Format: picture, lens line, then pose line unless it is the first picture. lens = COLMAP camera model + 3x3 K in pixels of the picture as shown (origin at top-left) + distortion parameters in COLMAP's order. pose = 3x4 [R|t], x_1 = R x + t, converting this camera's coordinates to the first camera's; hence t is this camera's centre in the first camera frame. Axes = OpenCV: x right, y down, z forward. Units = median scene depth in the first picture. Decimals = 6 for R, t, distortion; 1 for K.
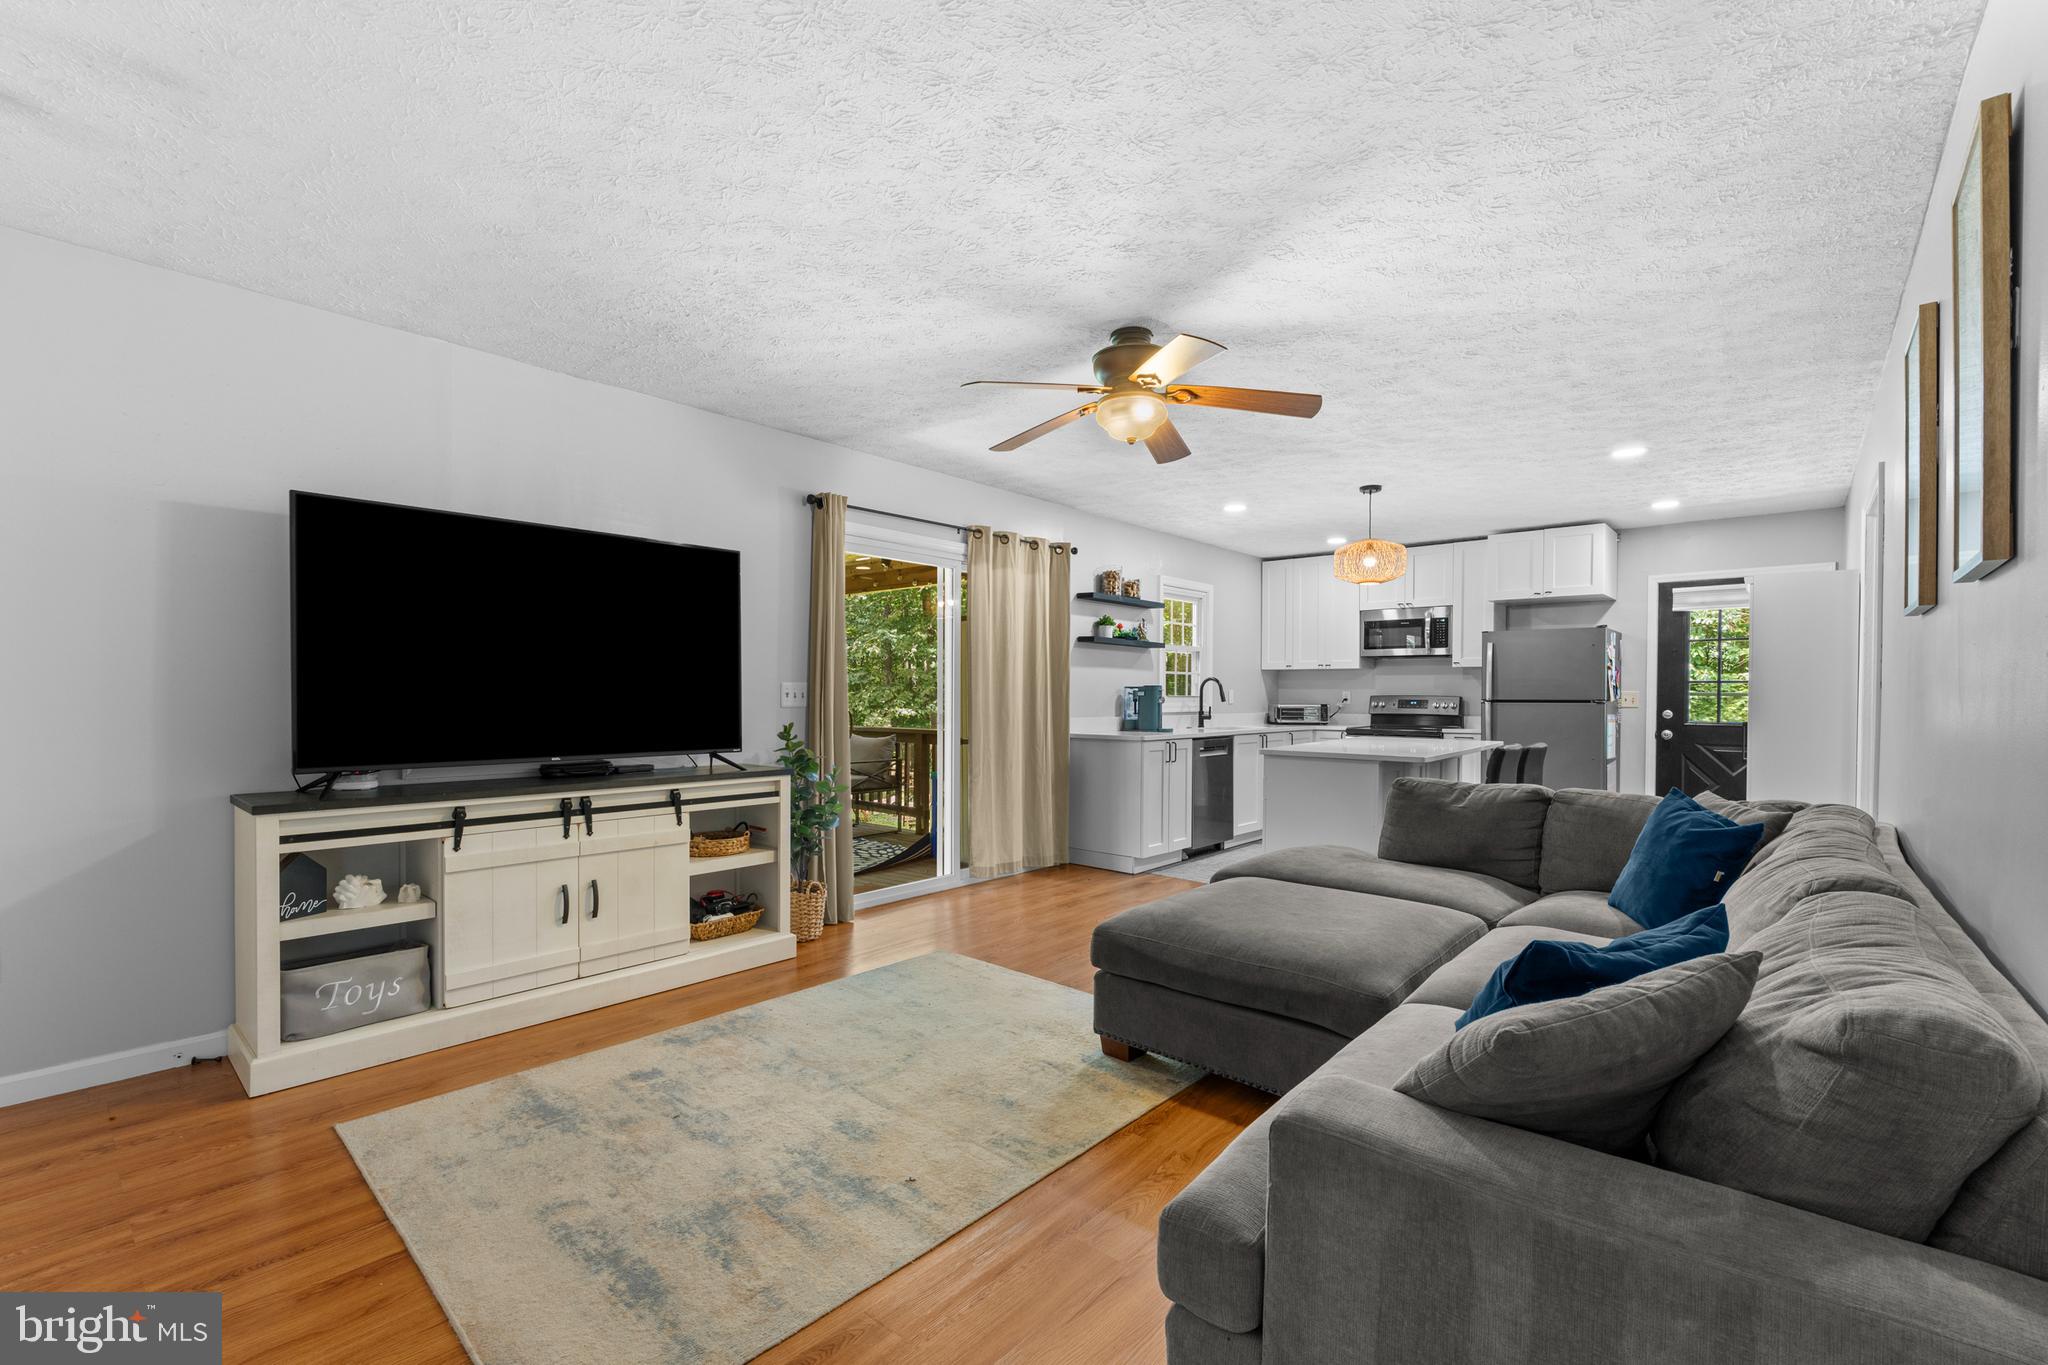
lens RADIAL K [[871.6, 0, 1024.0], [0, 871.6, 682.5], [0, 0, 1]] dist [0.001611, 0.000113]
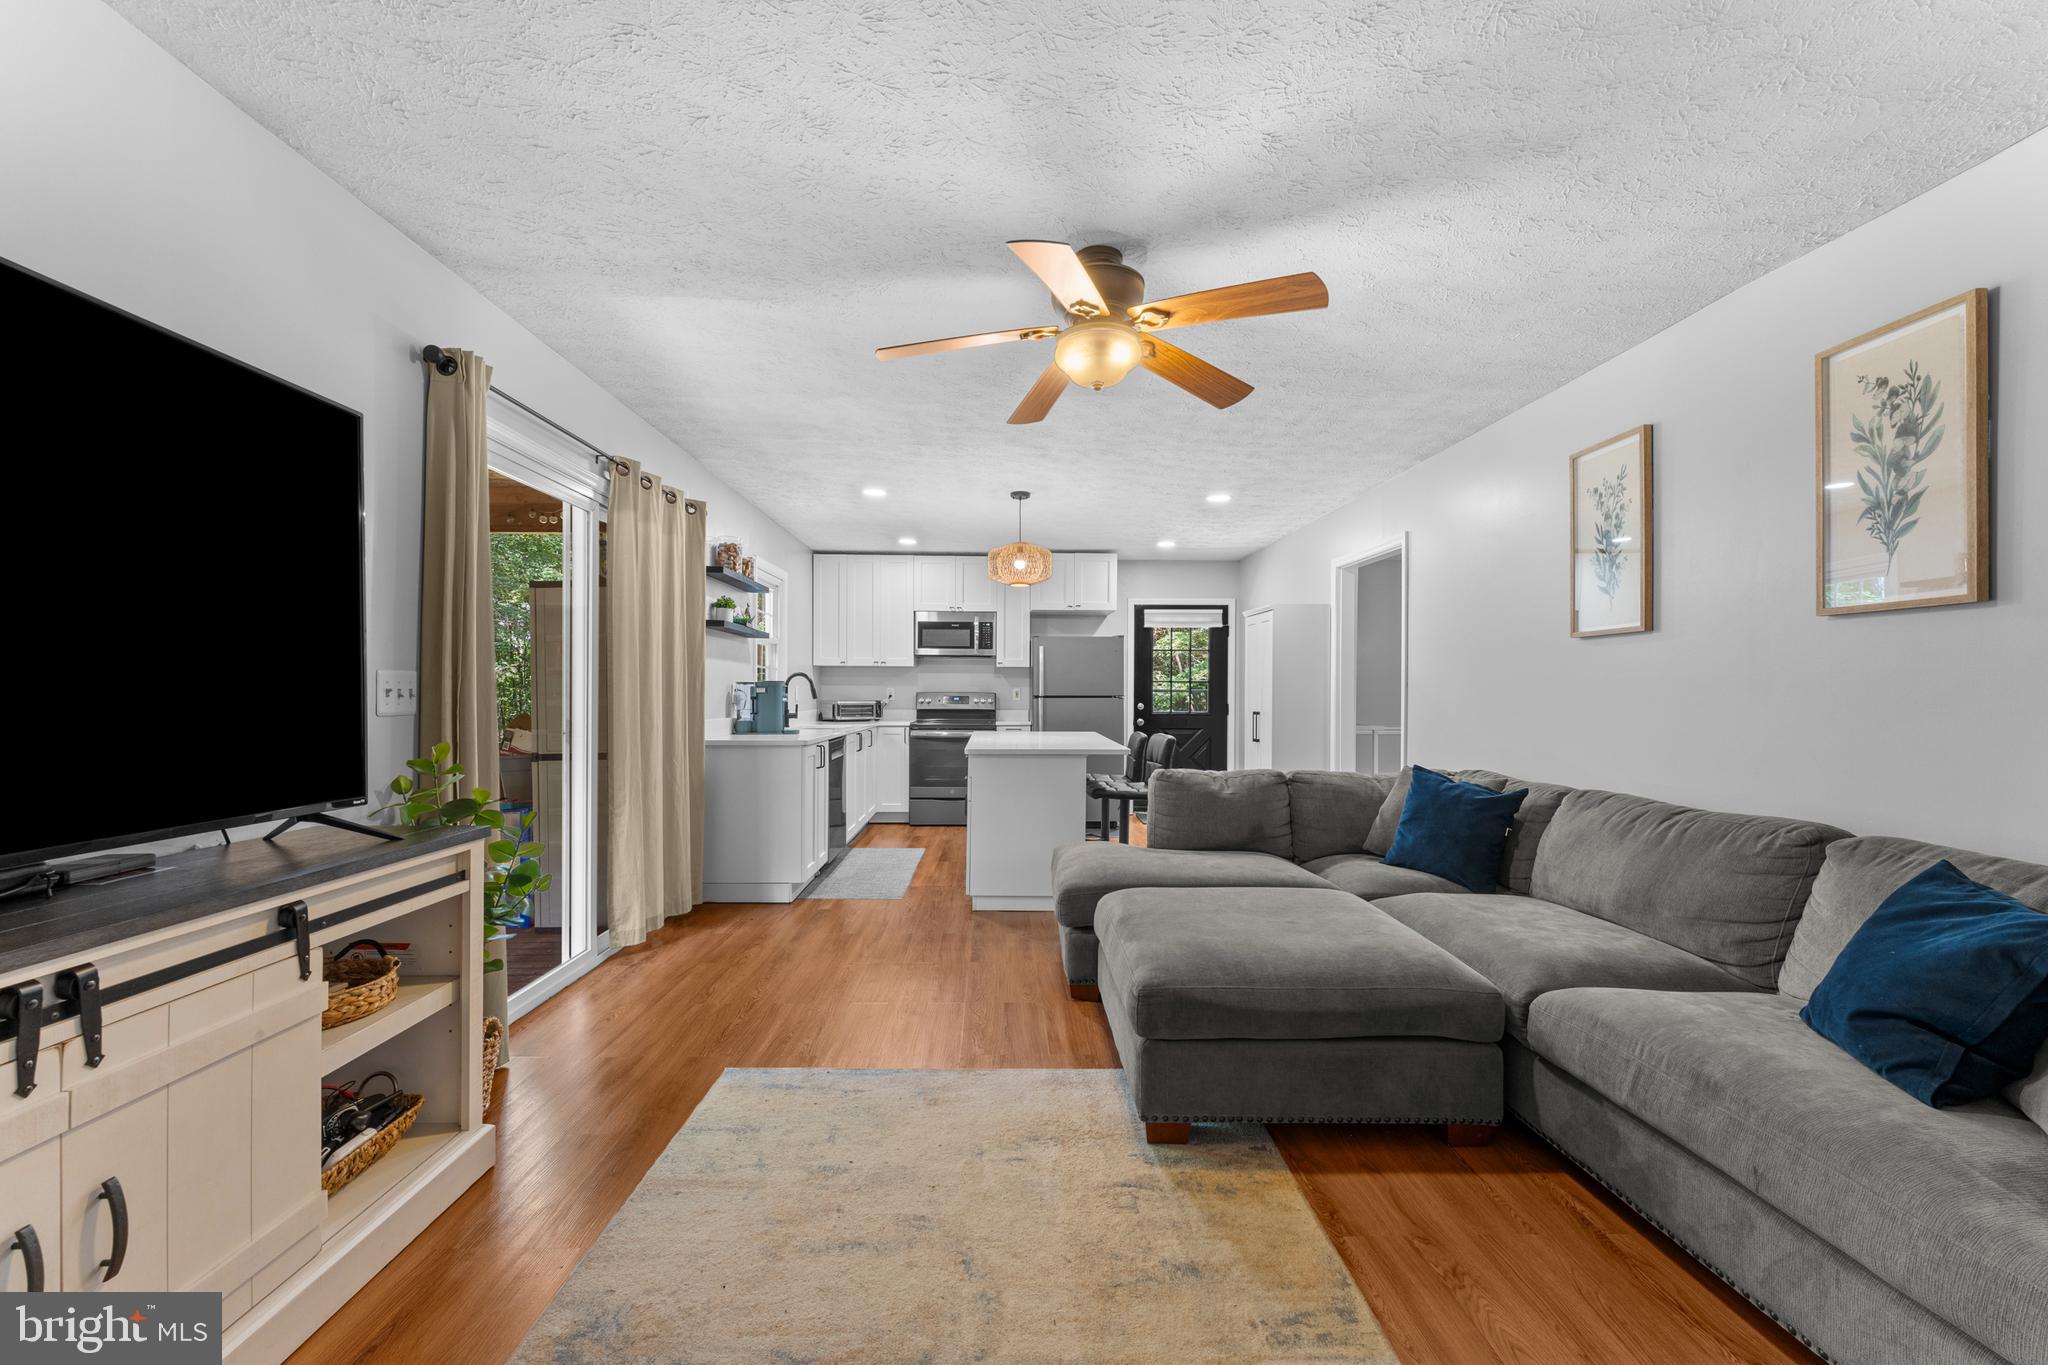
lens RADIAL K [[816.3, 0, 1017.3], [0, 816.3, 677.7], [0, 0, 1]] dist [0.001389, -0.000108]
pose [[0.738620, 0.010486, 0.674041, -0.241999], [-0.008837, 0.999944, -0.005873, 0.002928], [-0.674064, -0.001618, 0.738671, 0.255412]]
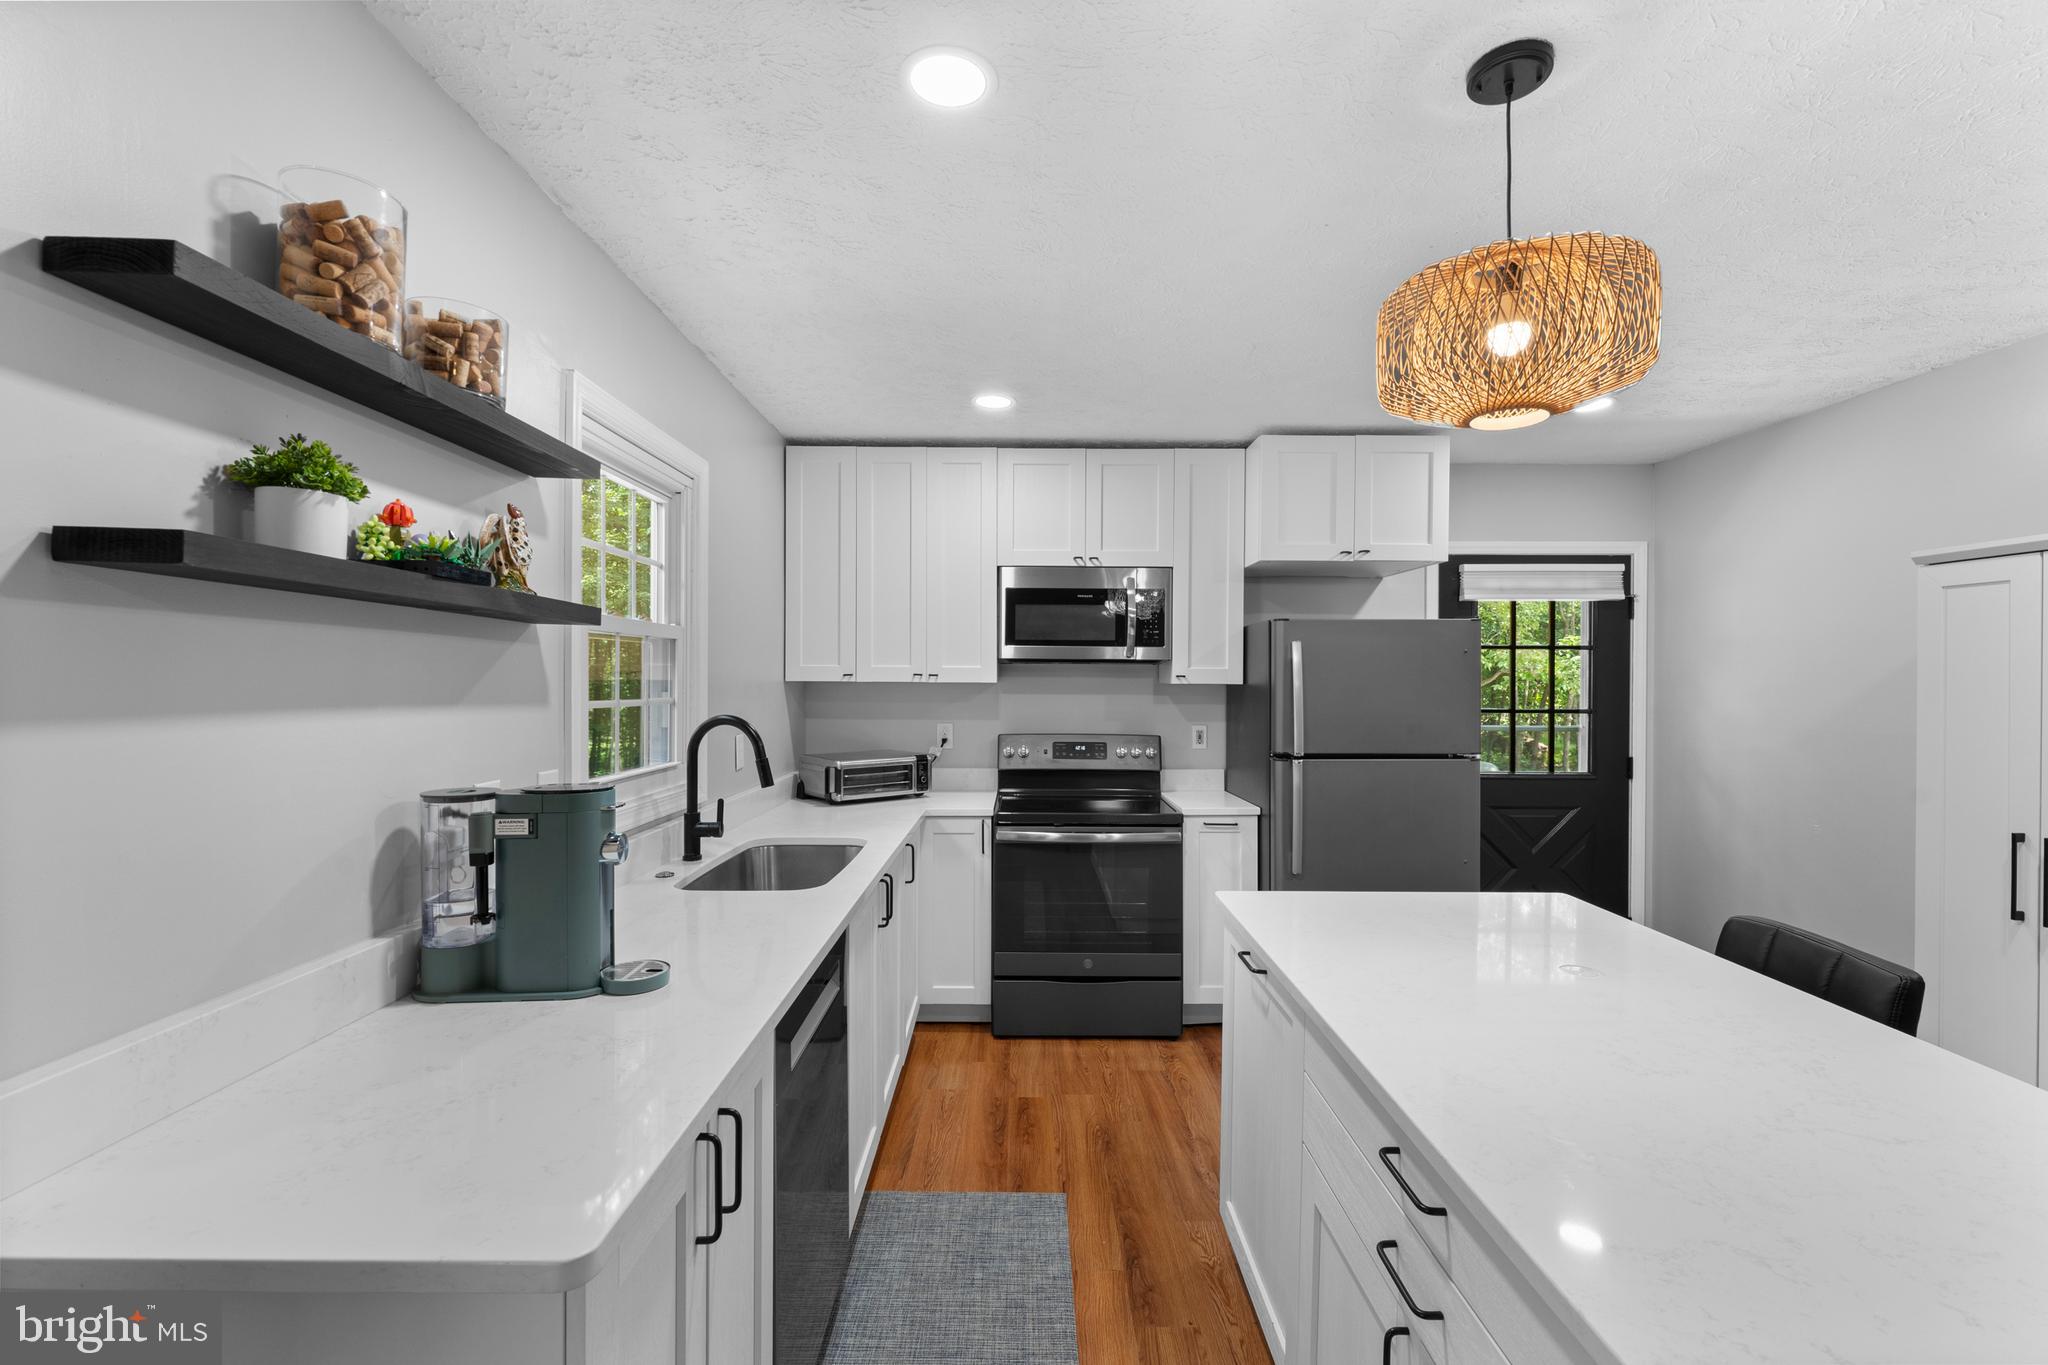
lens RADIAL K [[871.6, 0, 1024.0], [0, 871.6, 682.5], [0, 0, 1]] dist [0.001611, 0.000113]
pose [[0.752828, -0.002293, 0.658213, 0.094315], [-0.008179, 0.999884, 0.012839, -0.030262], [-0.658167, -0.015049, 0.752722, 0.817227]]
